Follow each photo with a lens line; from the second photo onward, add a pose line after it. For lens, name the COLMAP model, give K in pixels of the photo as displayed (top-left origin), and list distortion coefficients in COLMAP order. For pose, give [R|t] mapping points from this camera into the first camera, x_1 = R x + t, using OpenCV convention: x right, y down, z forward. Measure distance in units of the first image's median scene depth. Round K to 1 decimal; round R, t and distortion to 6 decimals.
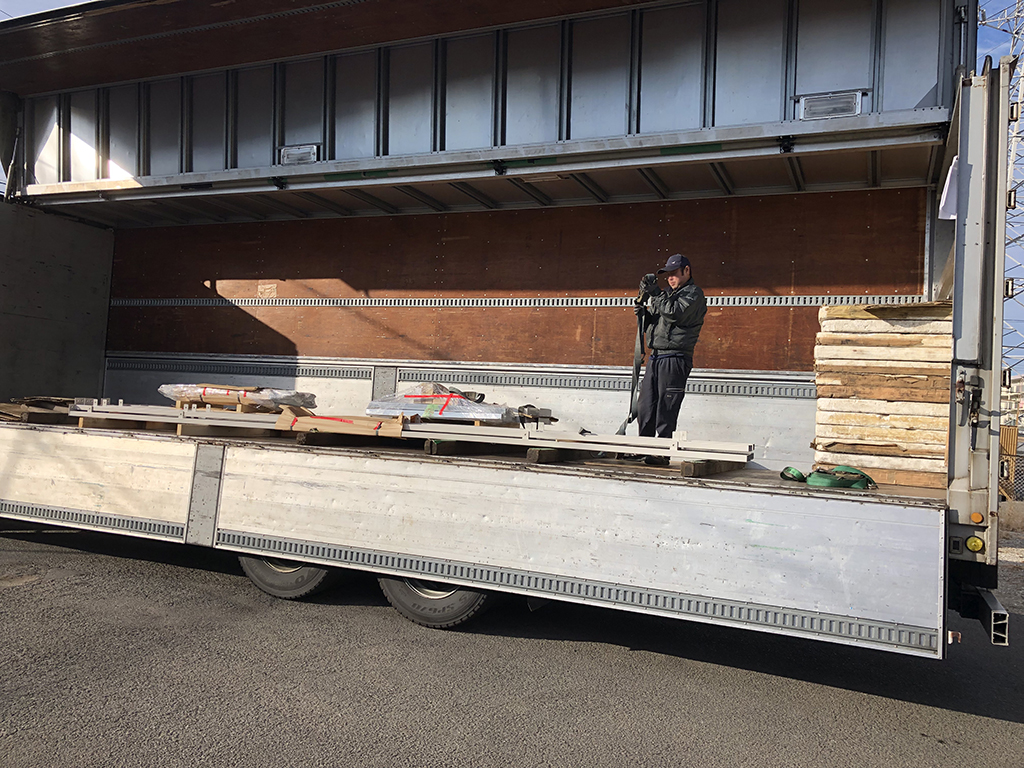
lens RADIAL K [[847.8, 0, 479.2], [0, 847.8, 386.2], [0, 0, 1]] dist [0.060348, -0.006944]
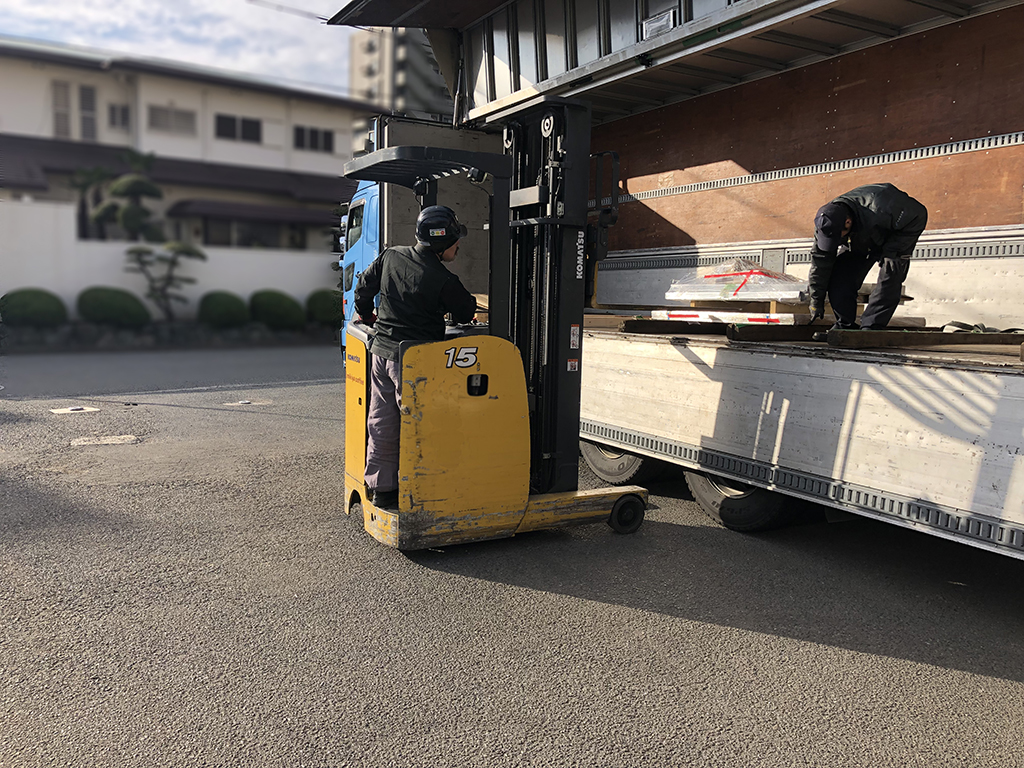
lens RADIAL K [[847.8, 0, 479.2], [0, 847.8, 386.2], [0, 0, 1]] dist [0.060348, -0.006944]
pose [[0.801599, 0.027982, -0.597207, 0.207208], [0.037345, 0.994610, 0.096727, 0.024745], [0.596694, -0.099839, 0.796234, 0.093726]]
